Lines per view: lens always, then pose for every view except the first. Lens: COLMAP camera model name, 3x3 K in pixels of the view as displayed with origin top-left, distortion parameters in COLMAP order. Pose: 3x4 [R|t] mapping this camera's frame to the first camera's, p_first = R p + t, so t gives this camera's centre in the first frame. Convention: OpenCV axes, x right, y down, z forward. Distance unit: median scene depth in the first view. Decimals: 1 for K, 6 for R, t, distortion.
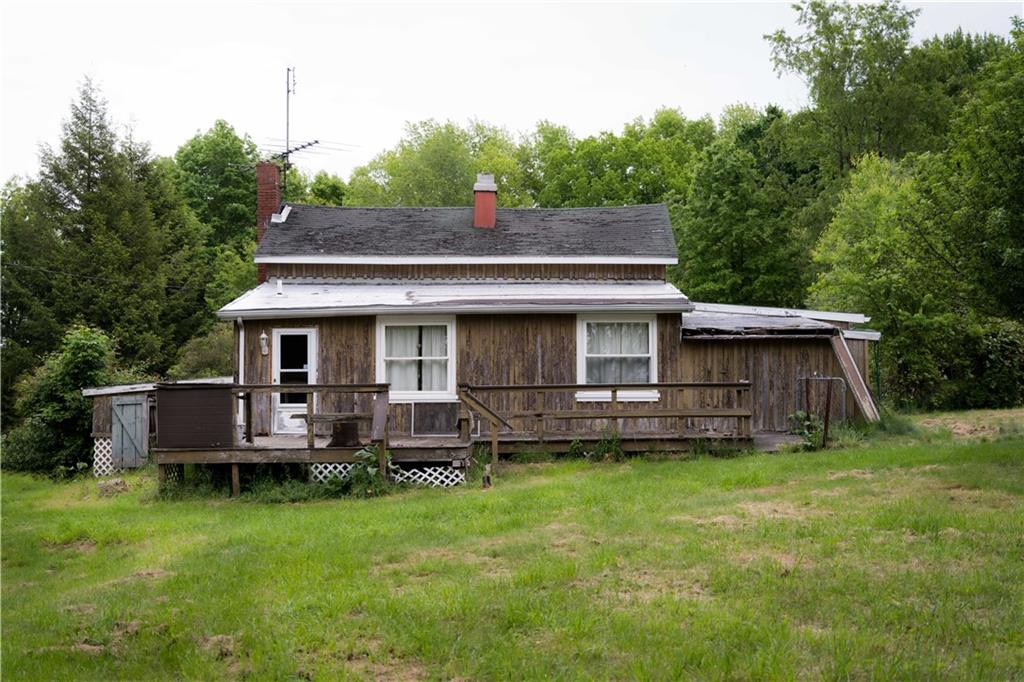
lens RADIAL K [[1377.0, 0, 509.6], [0, 1377.0, 340.1], [0, 0, 1]] dist [-0.070469, 0.000000]
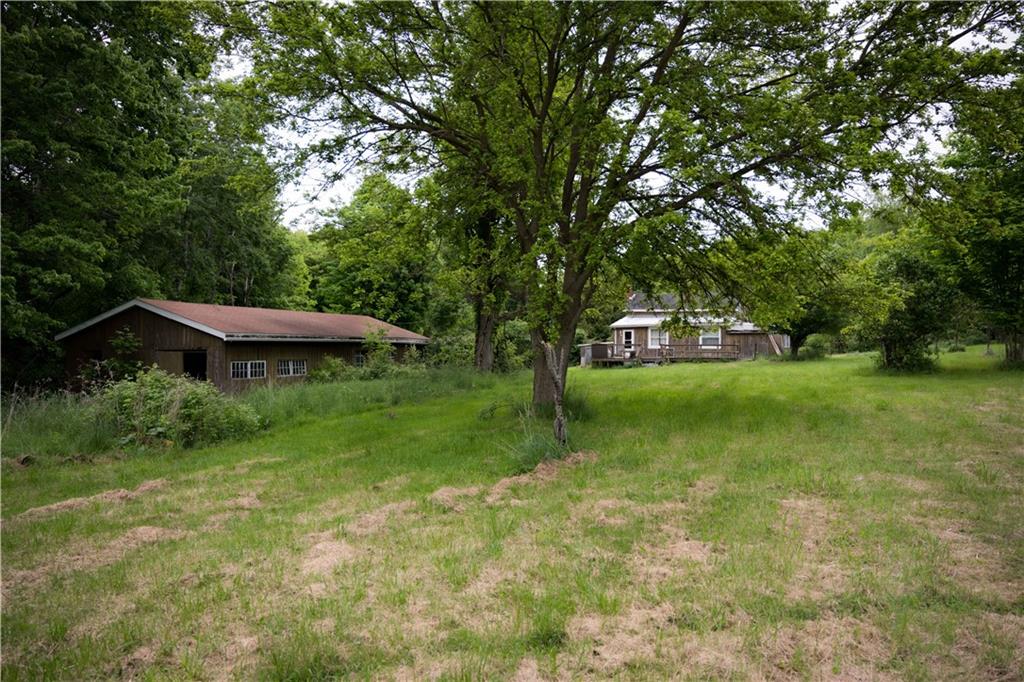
lens RADIAL K [[694.5, 0, 522.0], [0, 694.5, 341.0], [0, 0, 1]] dist [-0.006892, -0.000390]
pose [[0.917274, 0.007343, -0.398189, 0.368274], [0.005623, 0.999492, 0.031387, -0.041816], [0.398217, -0.031029, 0.916766, -0.990013]]
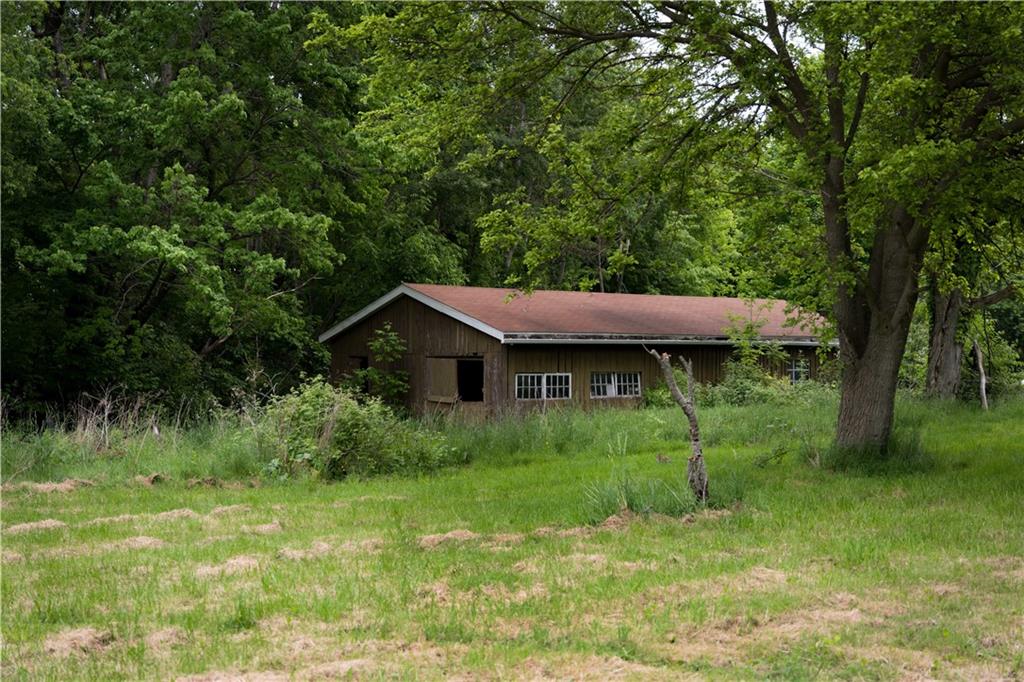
lens RADIAL K [[1265.3, 0, 509.9], [0, 1265.3, 343.7], [0, 0, 1]] dist [-0.009863, 0.000000]
pose [[0.591768, 0.008723, -0.806061, 0.561685], [0.021838, 0.999401, 0.026847, -0.045661], [0.805813, -0.033490, 0.591223, -0.978258]]
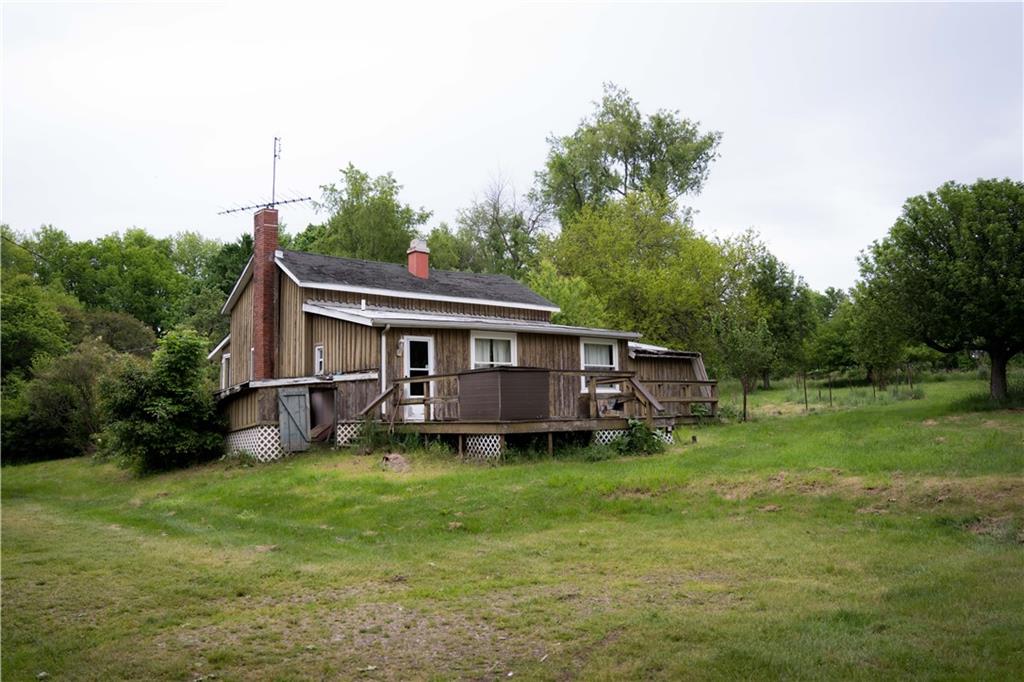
lens RADIAL K [[819.7, 0, 509.7], [0, 819.7, 343.6], [0, 0, 1]] dist [0.007732, 0.002804]
pose [[0.772798, 0.048120, 0.632826, -0.571798], [-0.006149, 0.997642, -0.068352, 0.049659], [-0.634623, 0.048931, 0.771272, 0.361735]]
